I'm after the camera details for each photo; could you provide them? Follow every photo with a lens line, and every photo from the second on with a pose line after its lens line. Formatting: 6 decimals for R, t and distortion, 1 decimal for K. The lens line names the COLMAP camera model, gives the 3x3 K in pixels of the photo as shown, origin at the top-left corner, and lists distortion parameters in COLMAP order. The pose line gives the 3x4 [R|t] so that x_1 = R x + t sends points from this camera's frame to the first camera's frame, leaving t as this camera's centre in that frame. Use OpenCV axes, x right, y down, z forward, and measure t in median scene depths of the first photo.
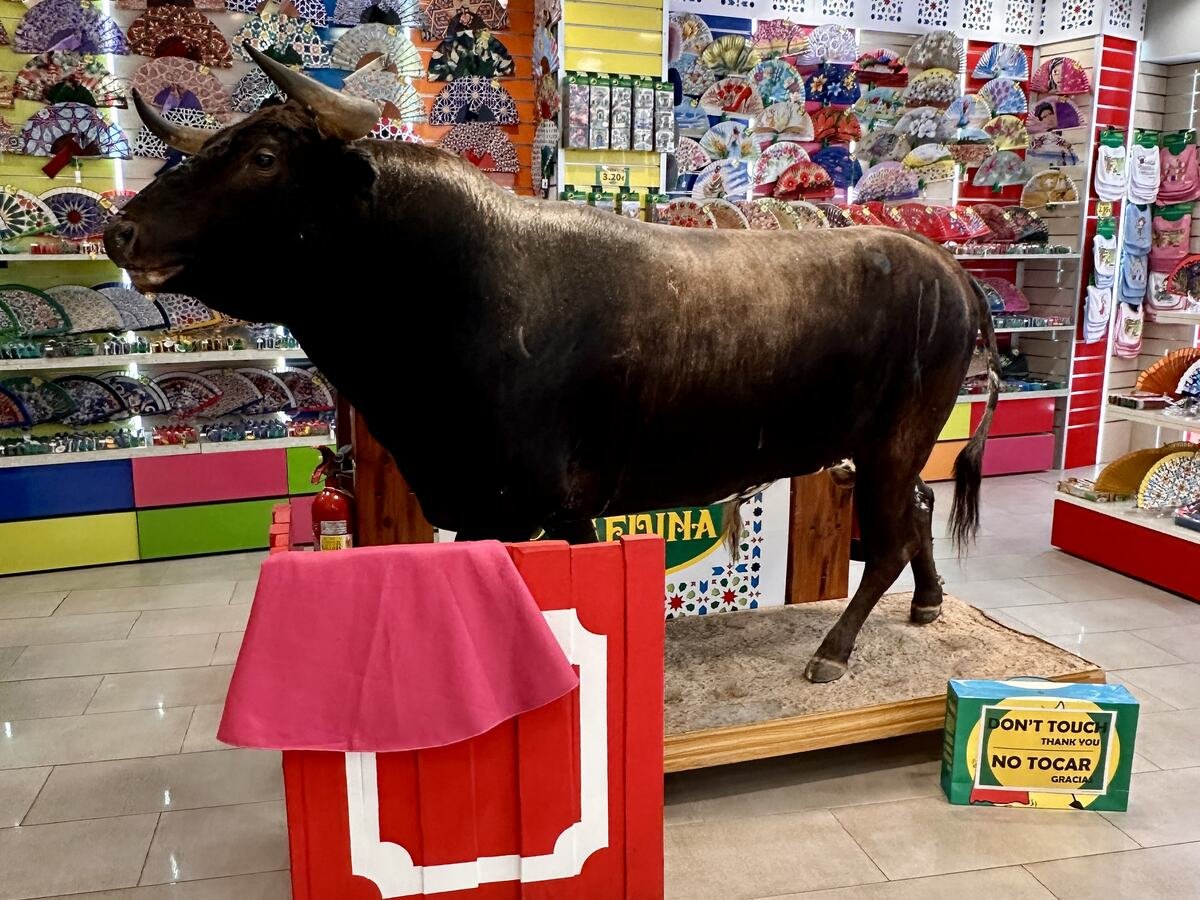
lens RADIAL K [[1070.1, 0, 598.9], [0, 1070.1, 454.2], [0, 0, 1]] dist [0.003677, -0.017176]
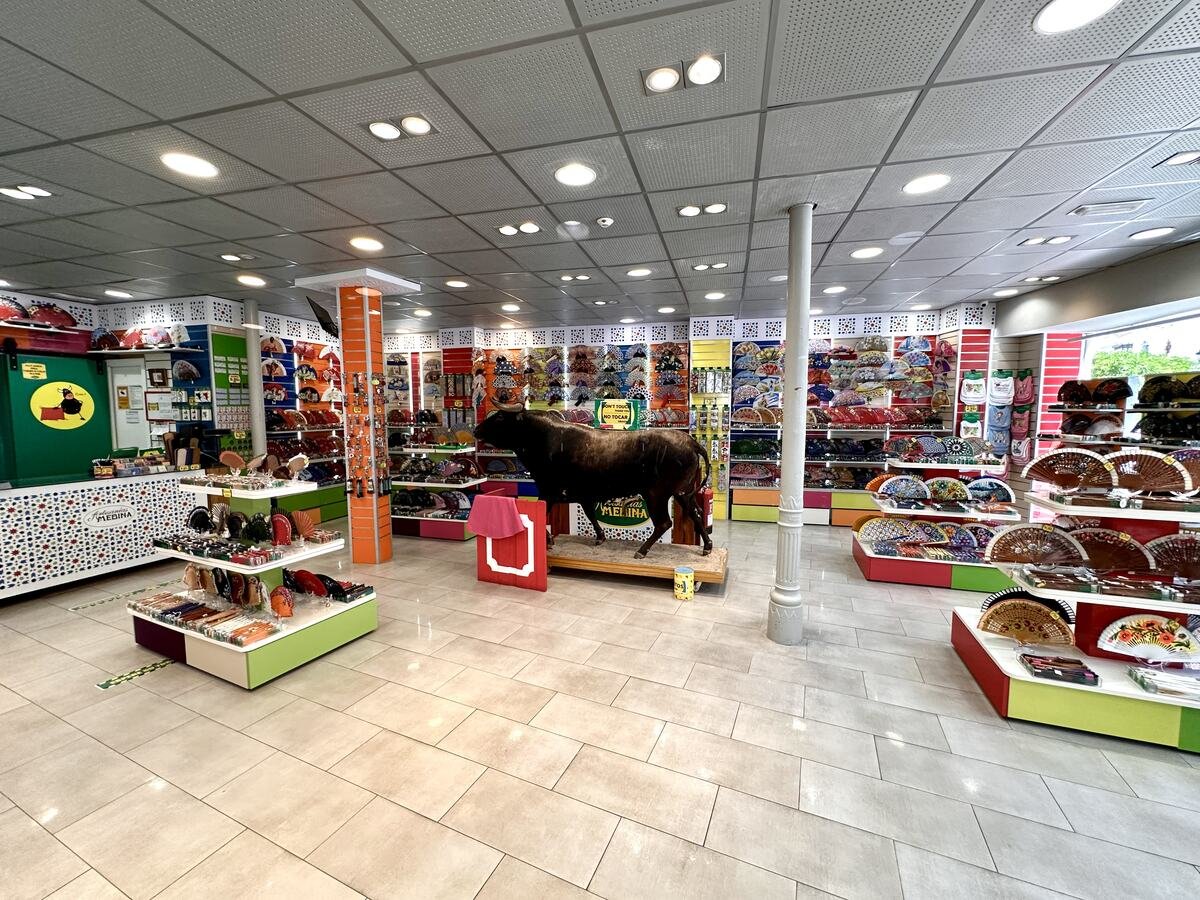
lens RADIAL K [[477.3, 0, 604.6], [0, 477.3, 450.0], [0, 0, 1]] dist [0.000507, -0.000200]
pose [[0.805491, 0.046650, -0.590769, 0.474990], [-0.107946, 0.991769, -0.068865, -0.008476], [0.582694, 0.119242, 0.803896, -0.160544]]
